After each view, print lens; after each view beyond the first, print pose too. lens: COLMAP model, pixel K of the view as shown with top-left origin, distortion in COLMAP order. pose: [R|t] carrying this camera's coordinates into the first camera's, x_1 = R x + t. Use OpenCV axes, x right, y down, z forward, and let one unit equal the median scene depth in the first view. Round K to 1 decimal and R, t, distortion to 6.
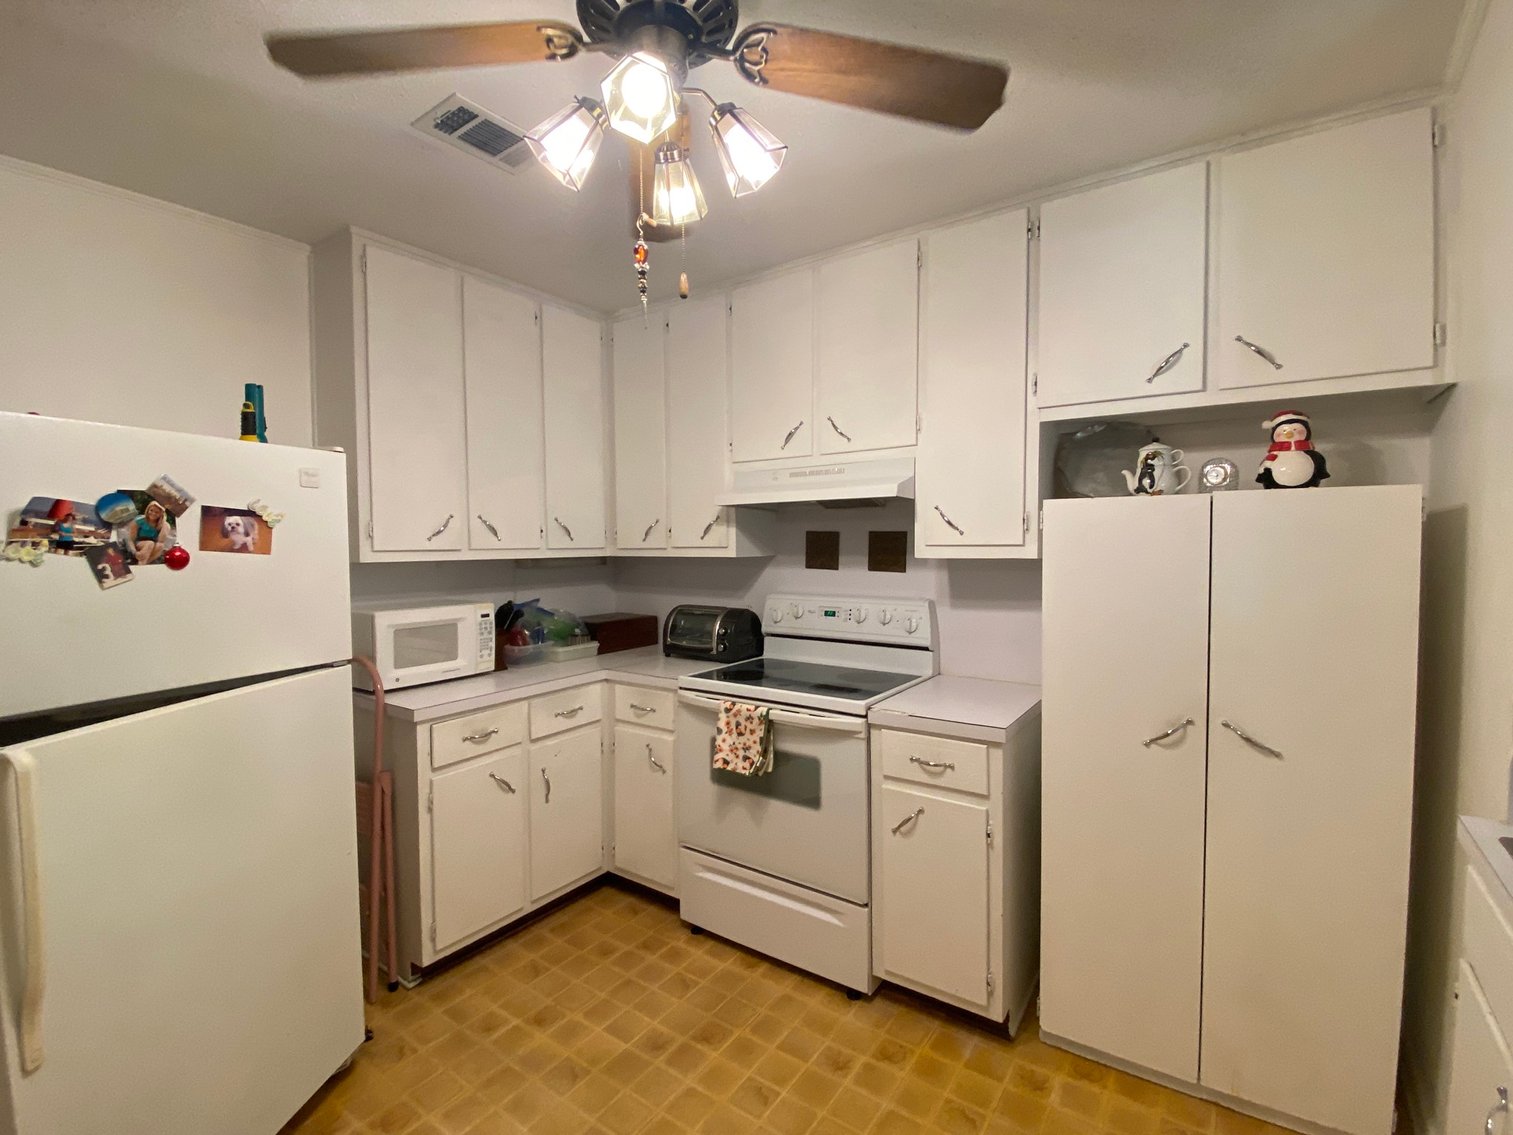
lens RADIAL K [[687.3, 0, 745.4], [0, 687.3, 564.7], [0, 0, 1]] dist [0.057985, -0.049209]
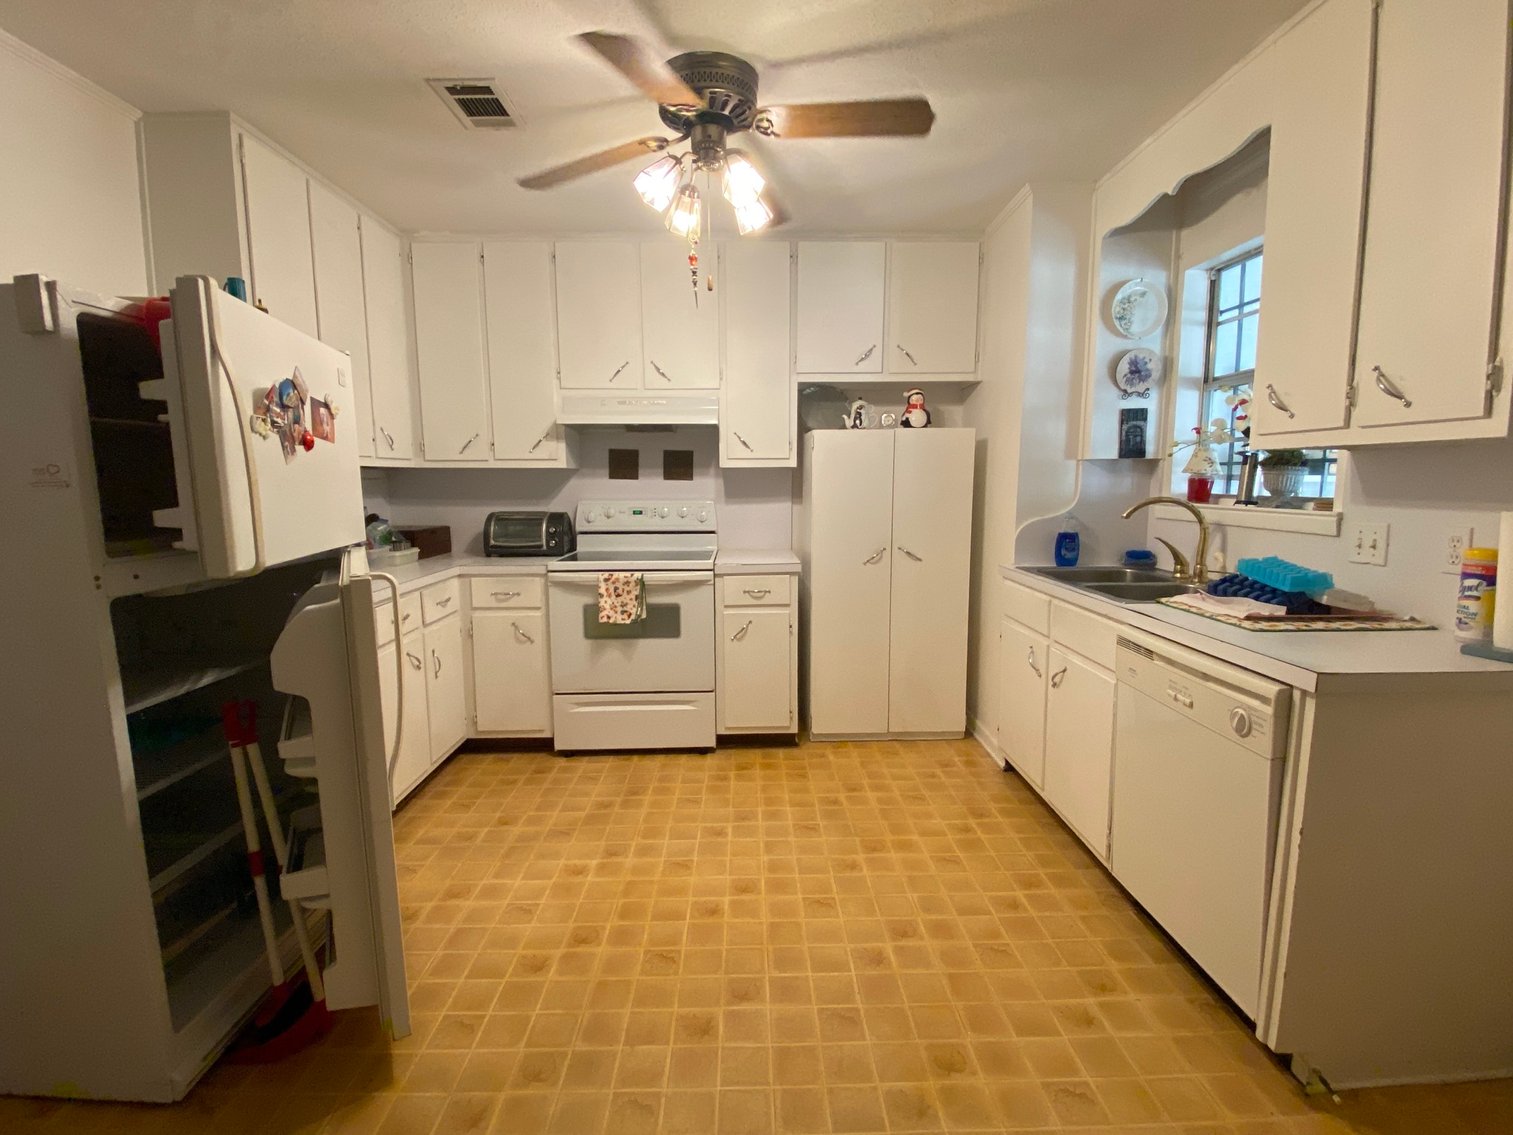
lens RADIAL K [[687.3, 0, 745.4], [0, 687.3, 564.7], [0, 0, 1]] dist [0.057985, -0.049209]
pose [[0.808717, -0.068354, 0.584213, -0.598660], [0.017592, 0.995591, 0.092134, 0.065249], [-0.587935, -0.064233, 0.806354, -0.237807]]
